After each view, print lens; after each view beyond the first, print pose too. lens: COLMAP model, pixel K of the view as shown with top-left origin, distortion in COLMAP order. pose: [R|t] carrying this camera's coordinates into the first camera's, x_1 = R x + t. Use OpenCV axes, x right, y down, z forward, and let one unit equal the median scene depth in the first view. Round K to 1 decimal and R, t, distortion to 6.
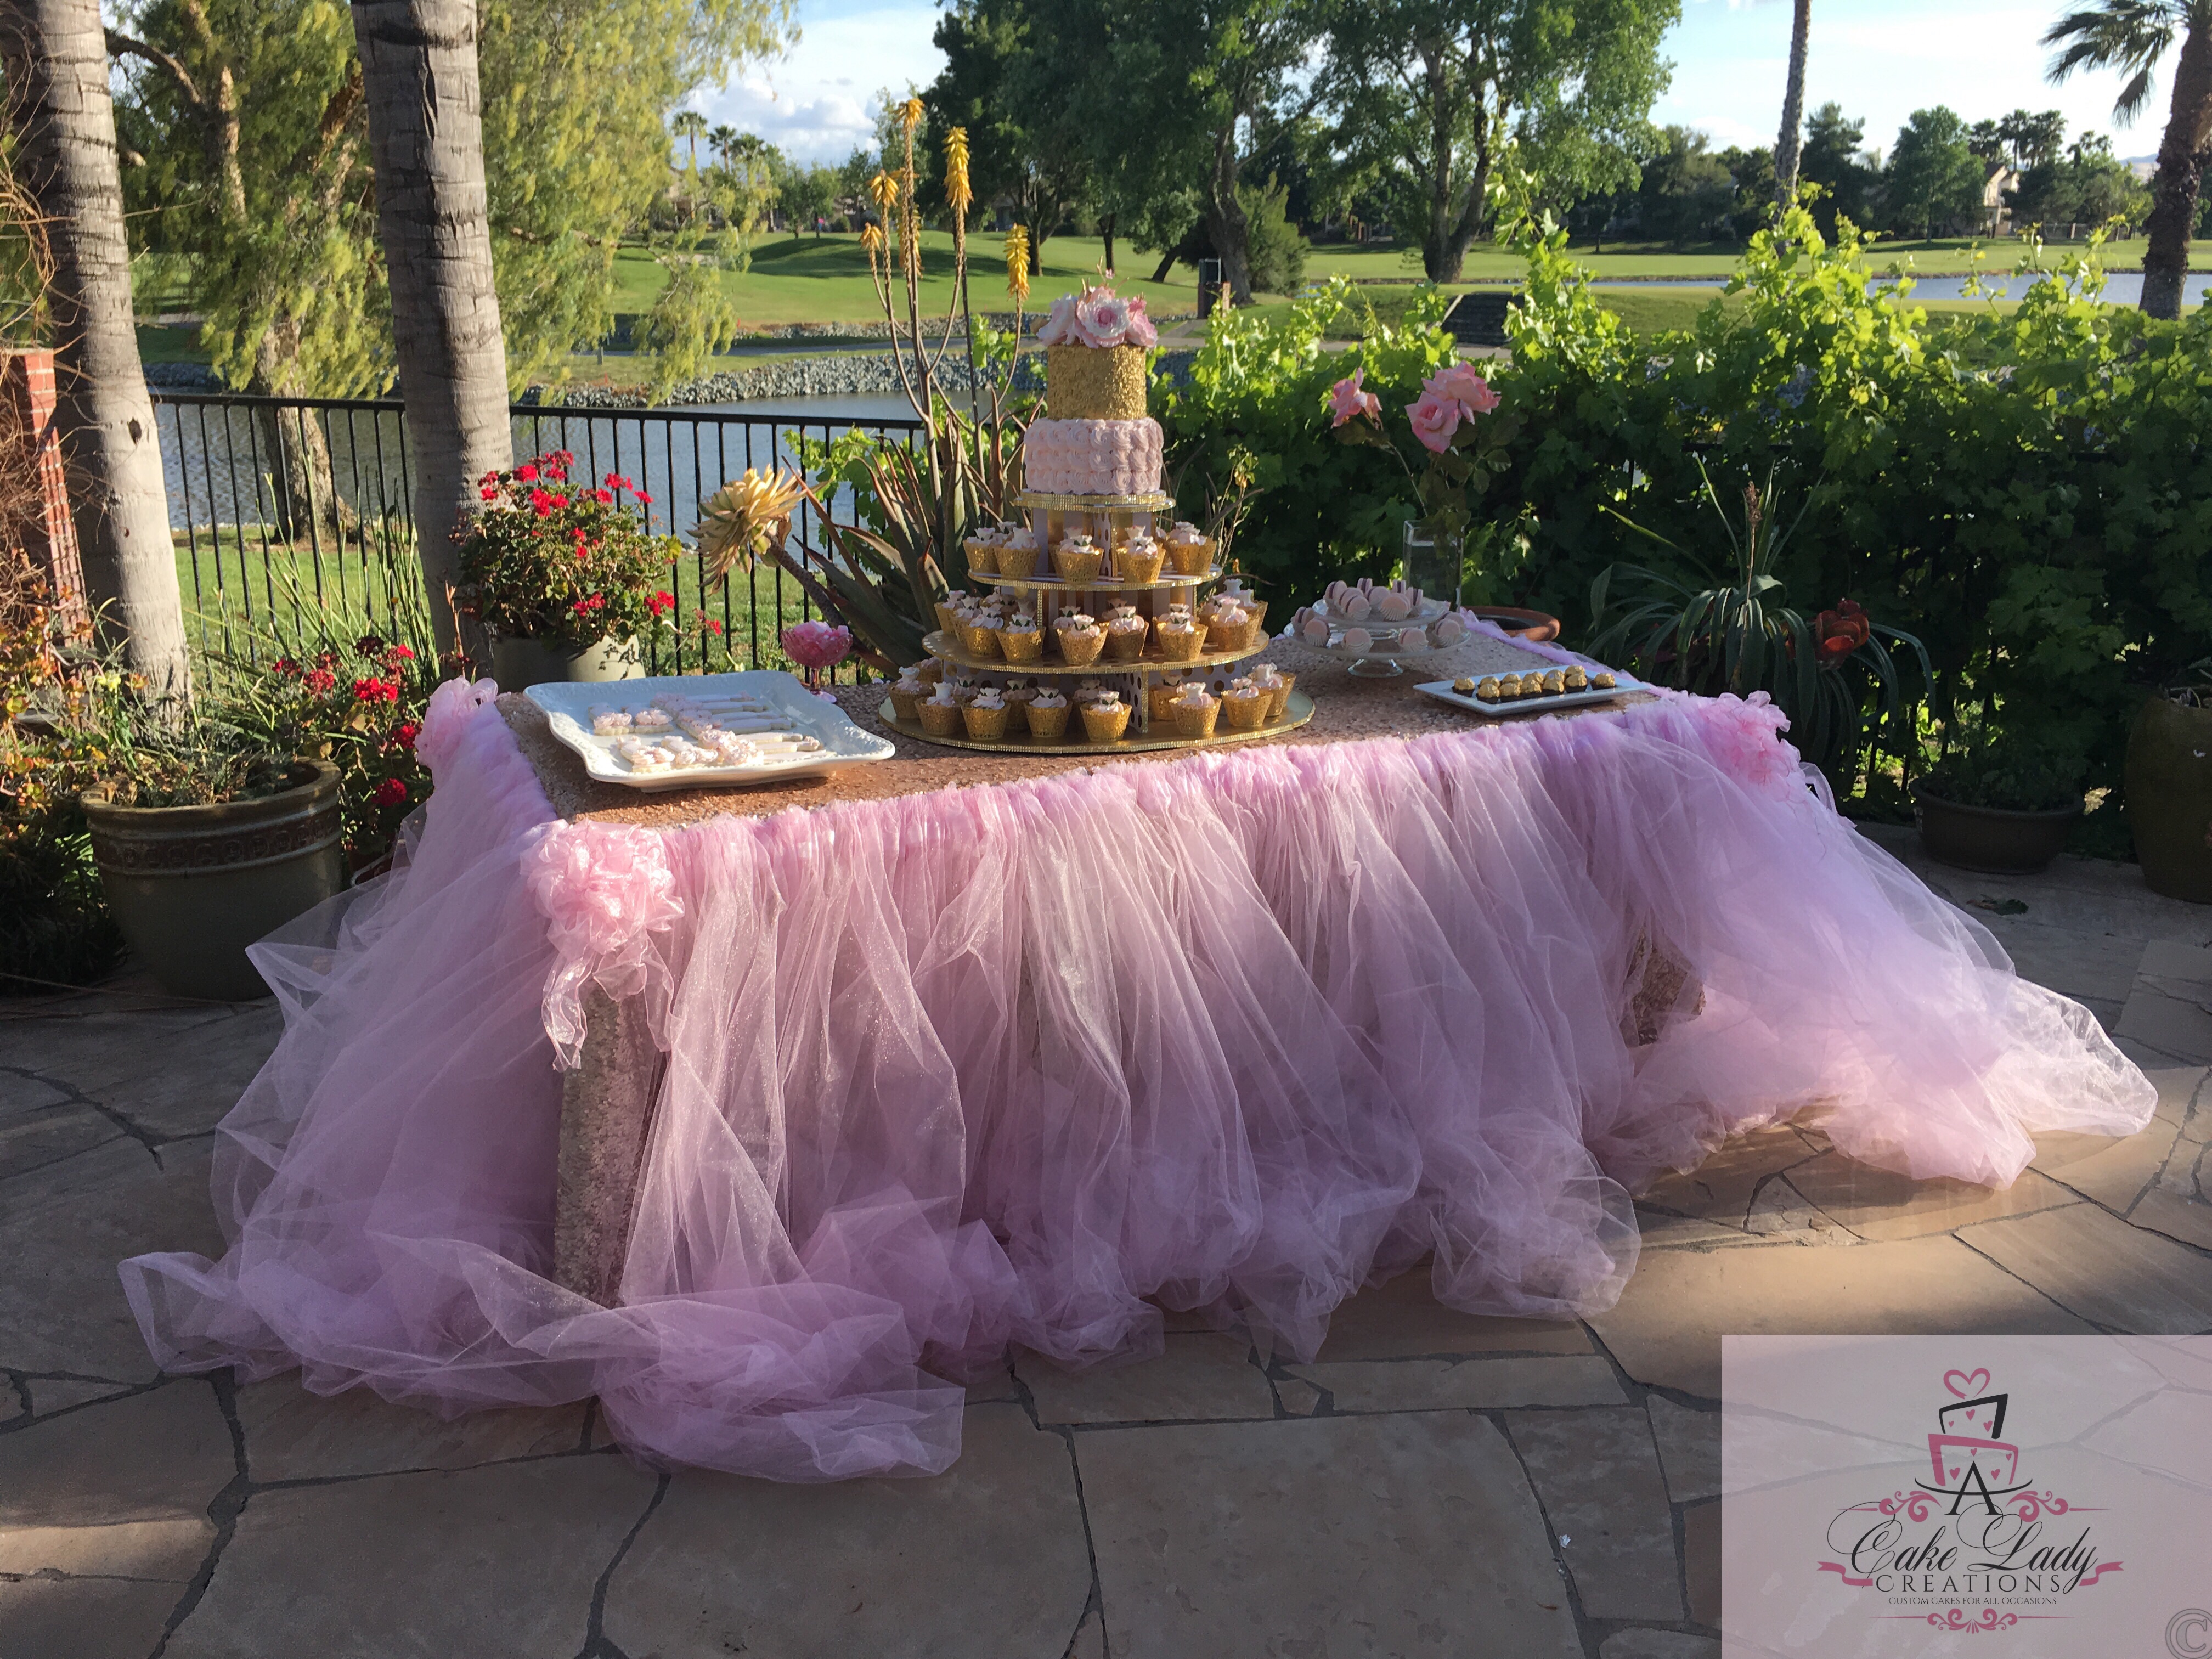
lens RADIAL K [[1882.3, 0, 1114.3], [0, 1882.3, 898.0], [0, 0, 1]] dist [0.060026, -0.082111]
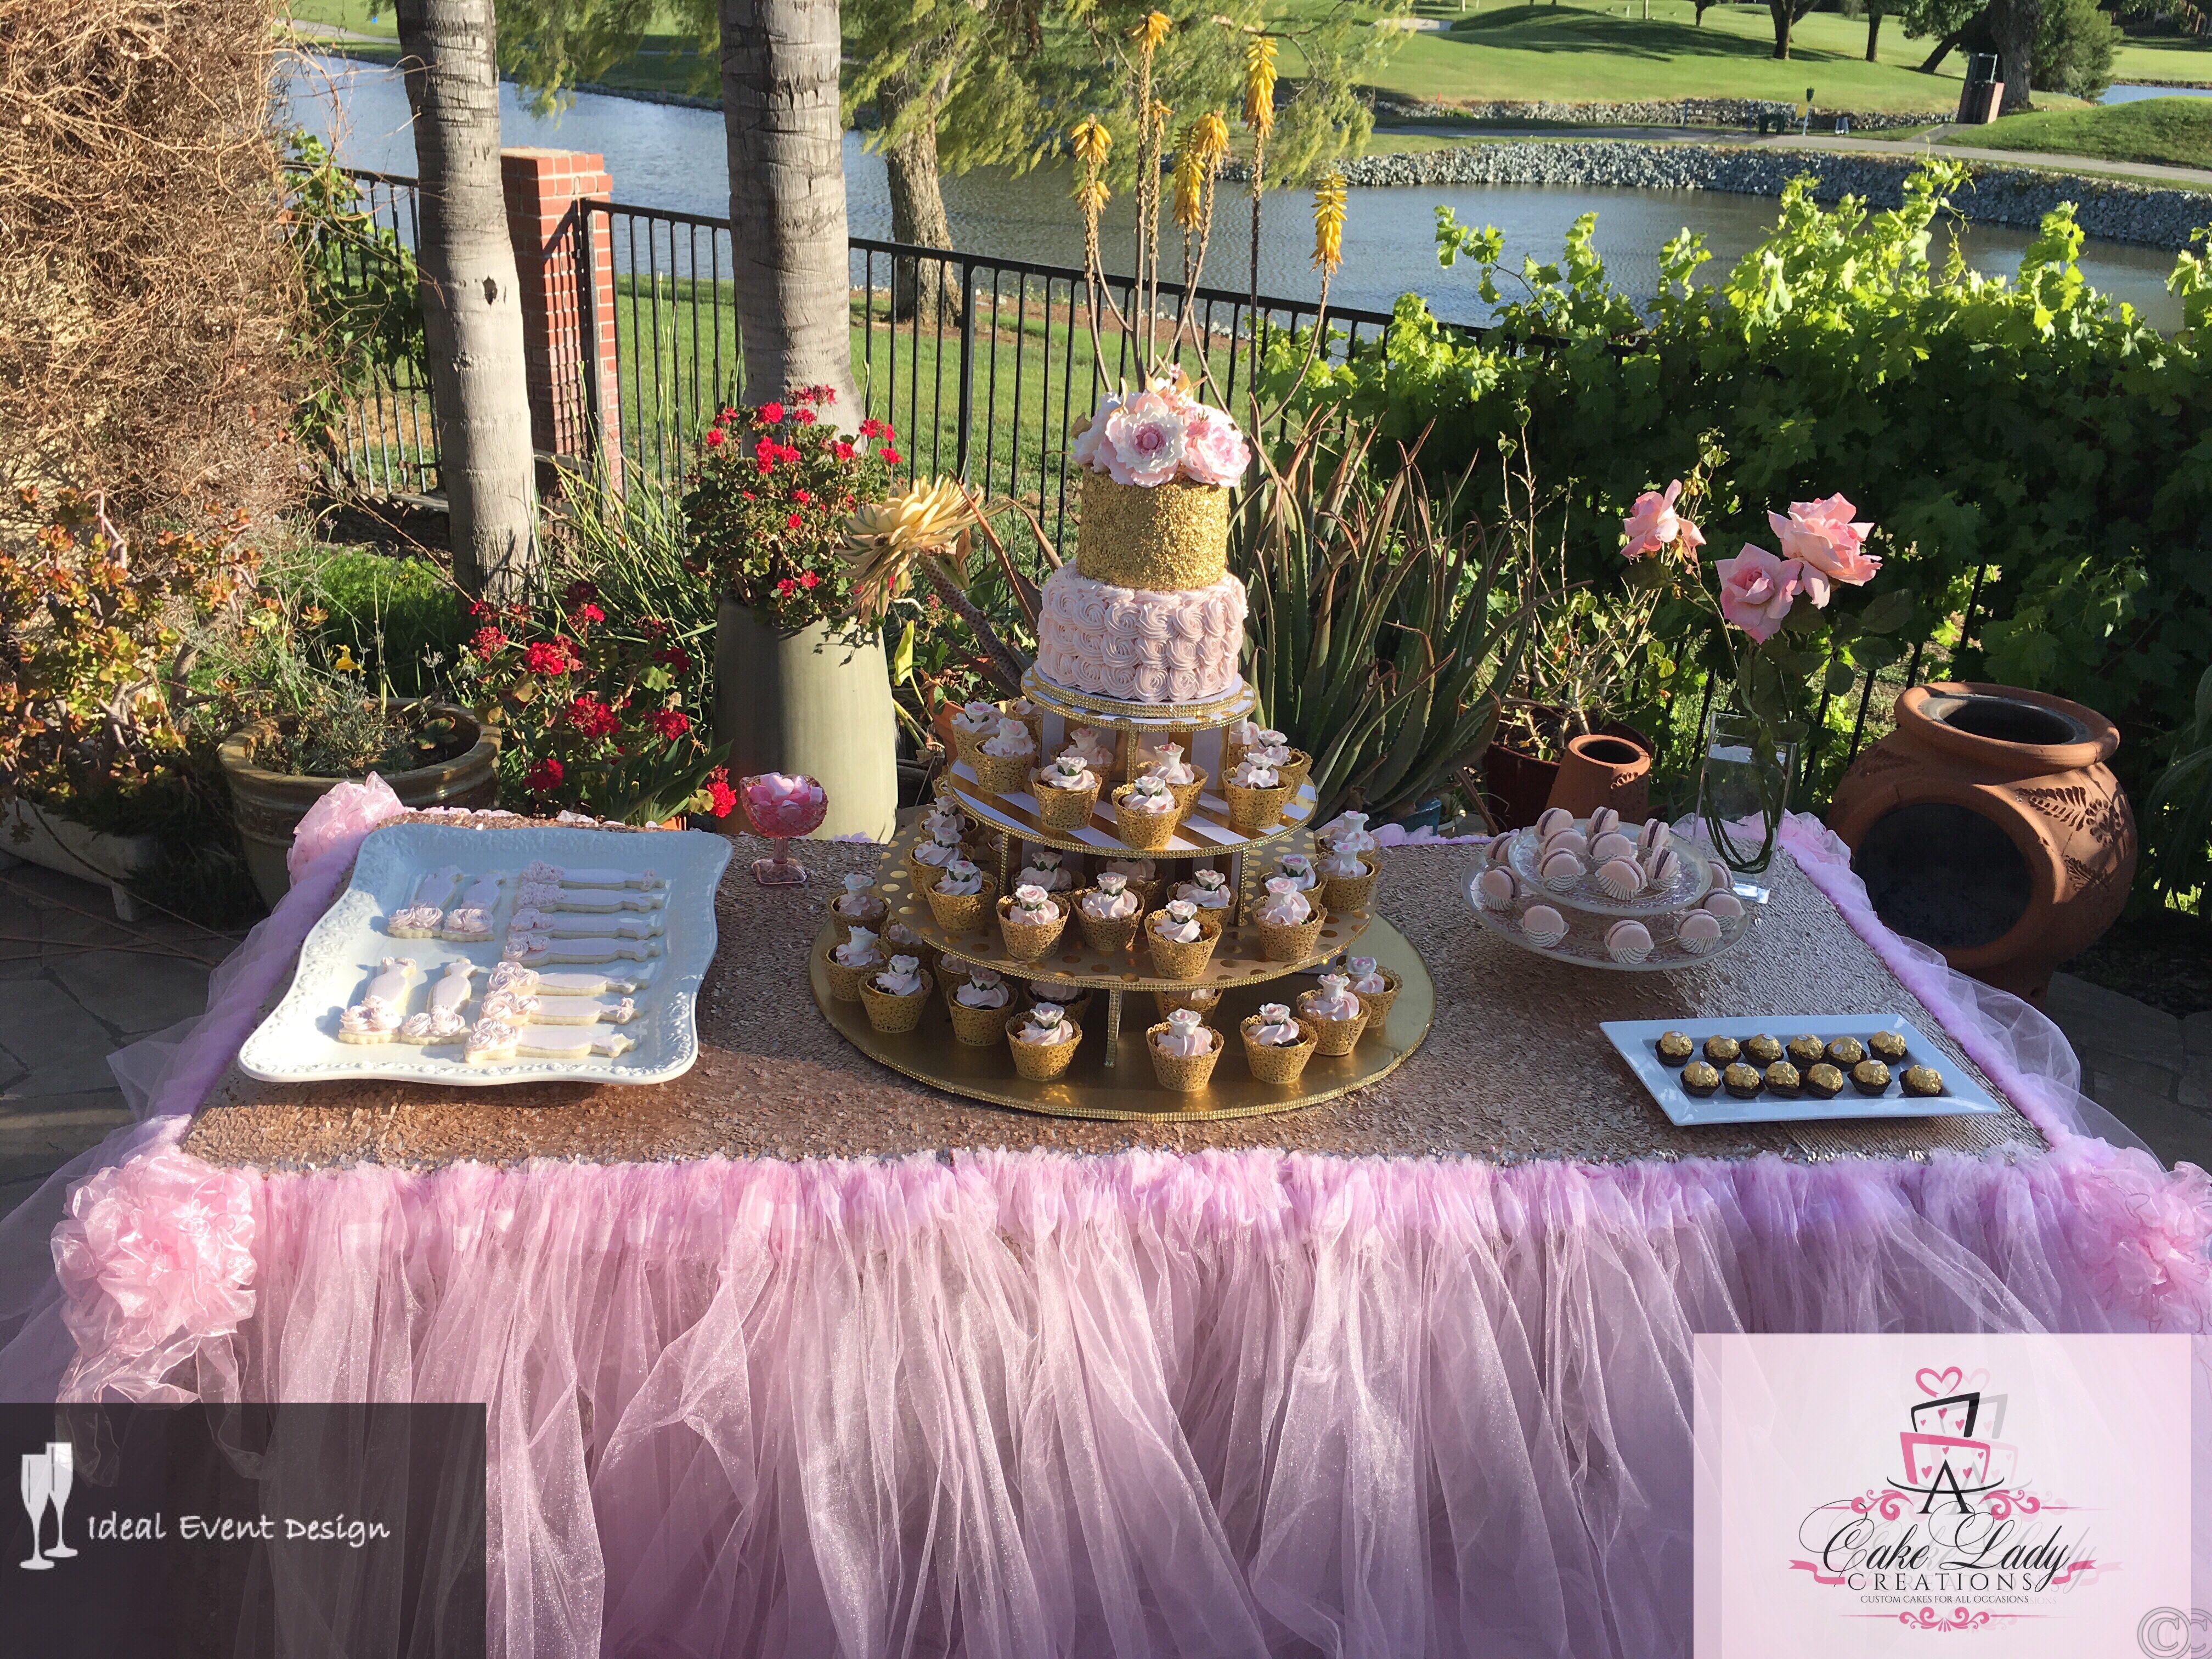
lens RADIAL K [[1882.3, 0, 1106.3], [0, 1882.3, 852.1], [0, 0, 1]] dist [0.060026, -0.082111]
pose [[0.932823, 0.183990, -0.309820, 0.089572], [-0.155750, 0.981223, 0.113769, -0.101999], [0.324935, -0.057872, 0.943964, 0.157885]]
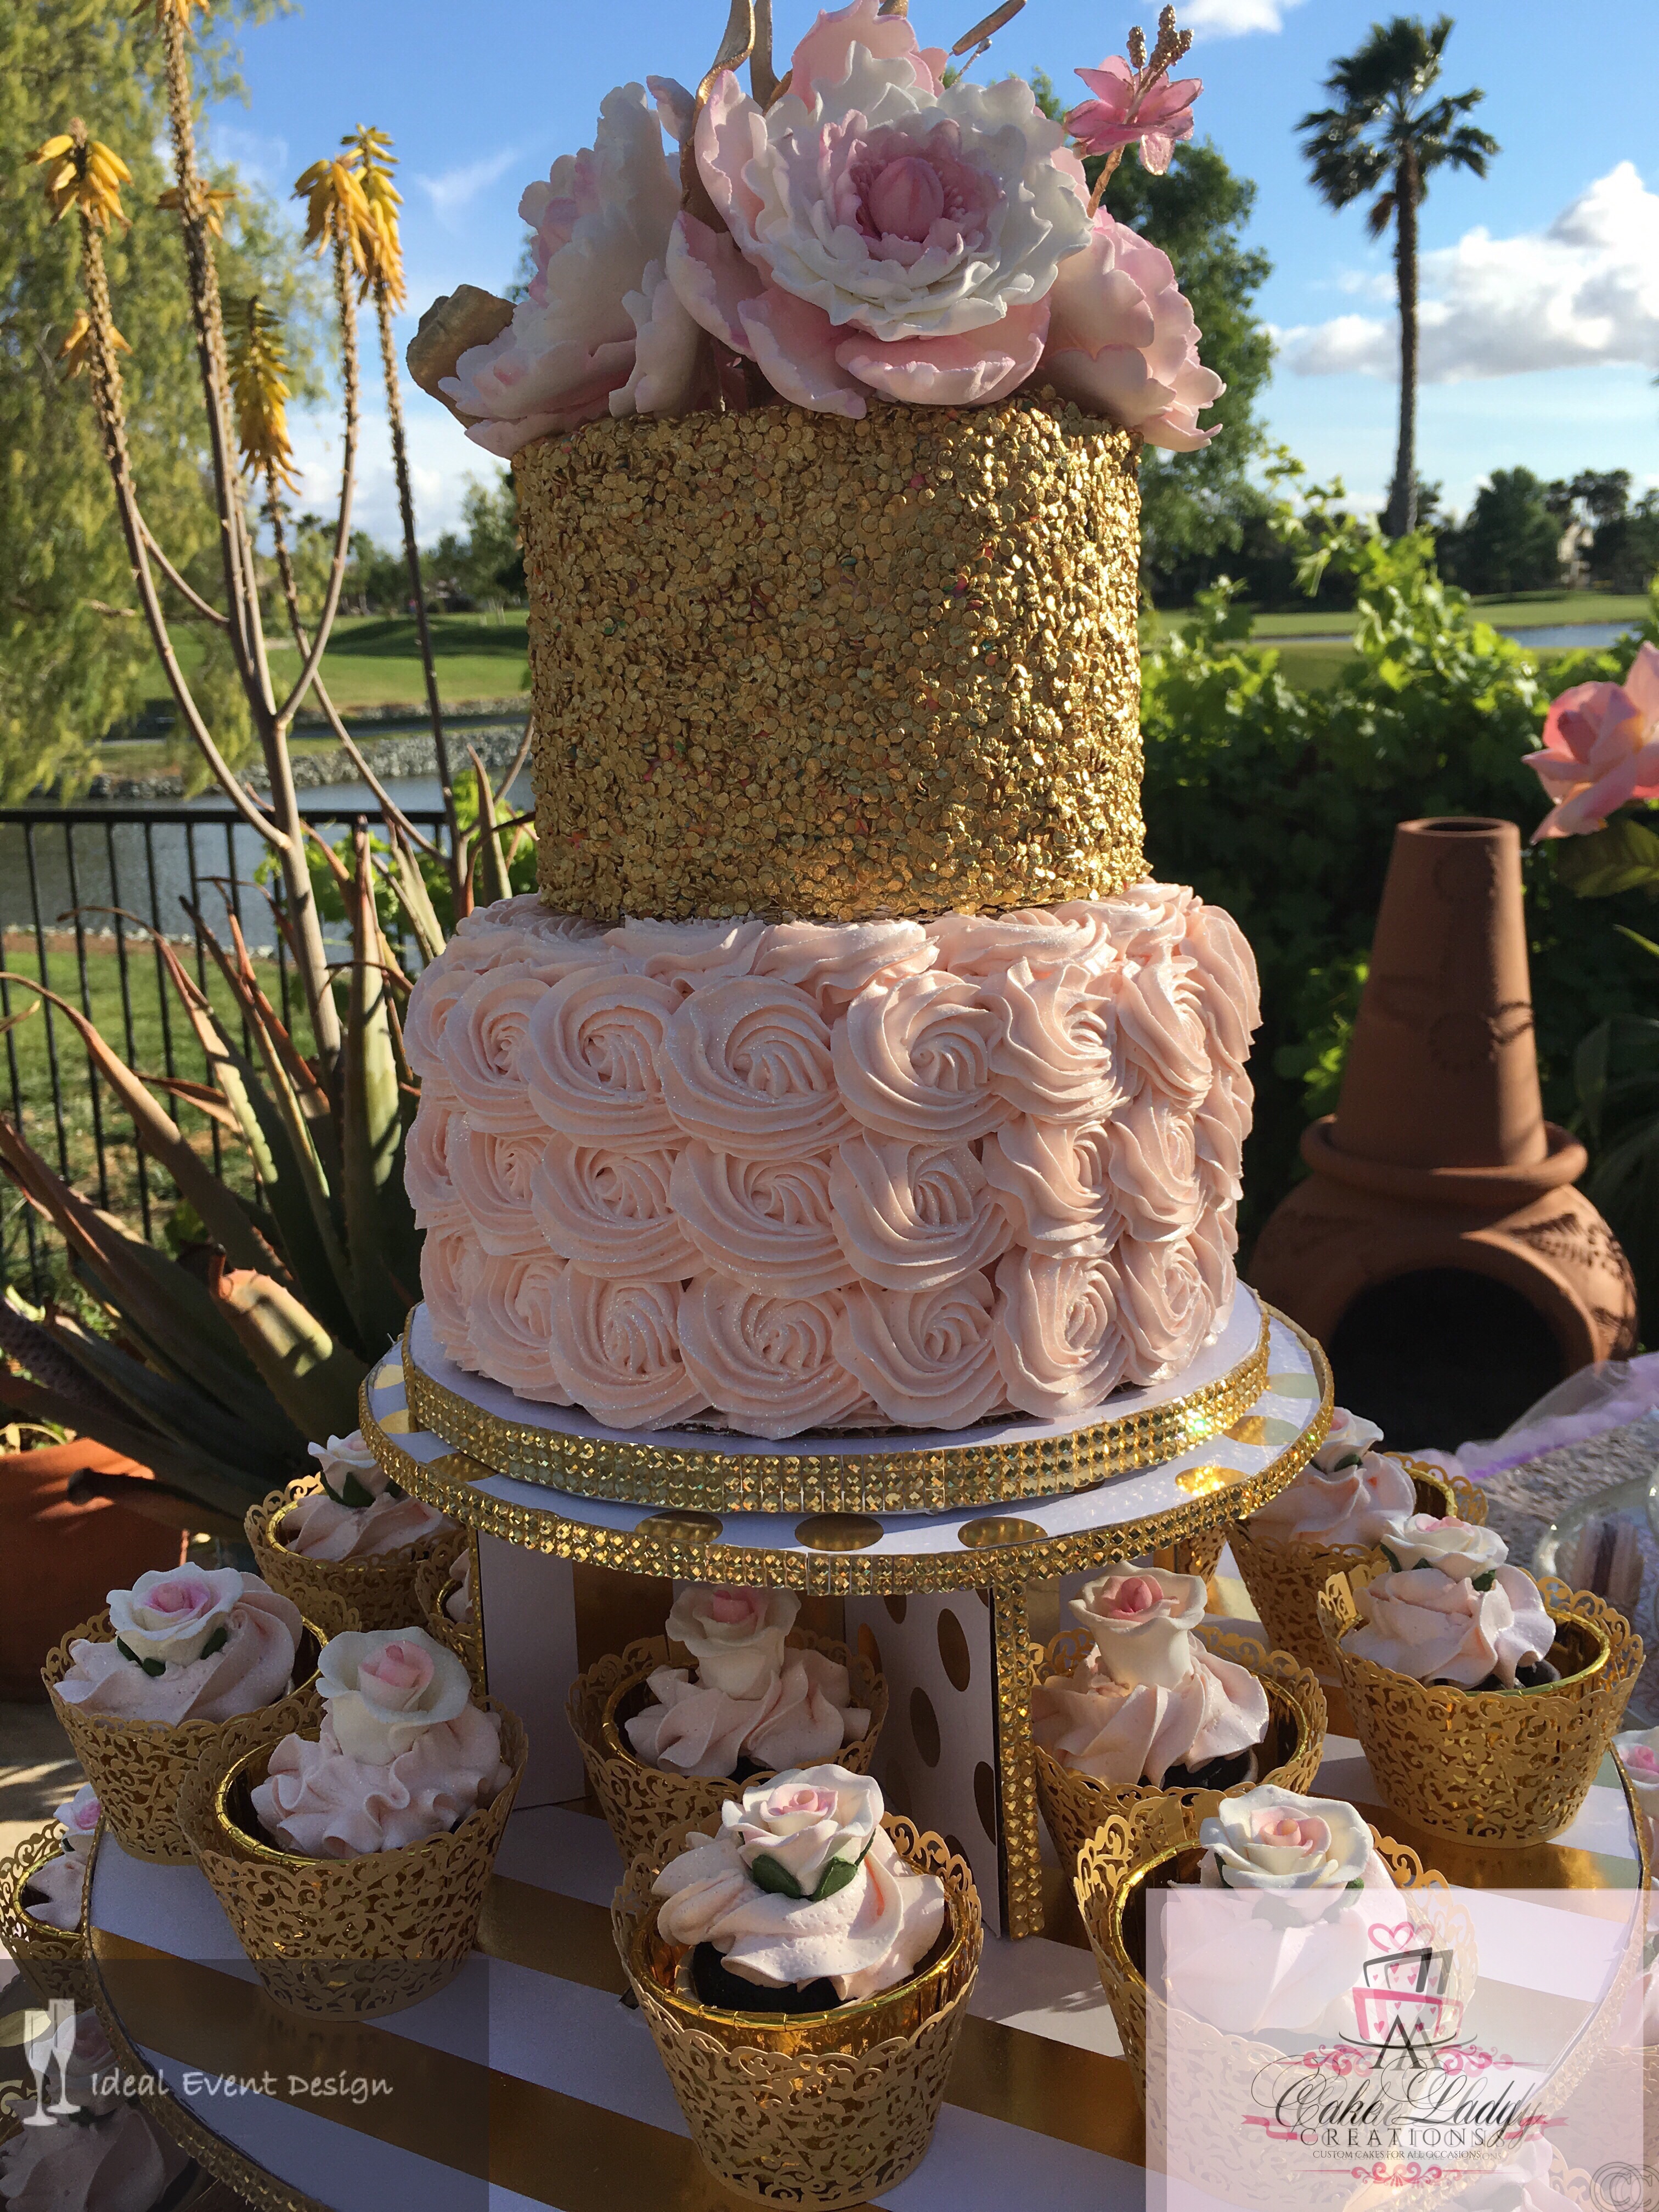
lens RADIAL K [[1882.3, 0, 827.1], [0, 1882.3, 1096.3], [0, 0, 1]] dist [0.060026, -0.082111]
pose [[0.997874, -0.039484, 0.051861, -0.008748], [0.043823, 0.995383, -0.085395, -0.098321], [-0.048249, 0.087486, 0.994997, 0.370891]]
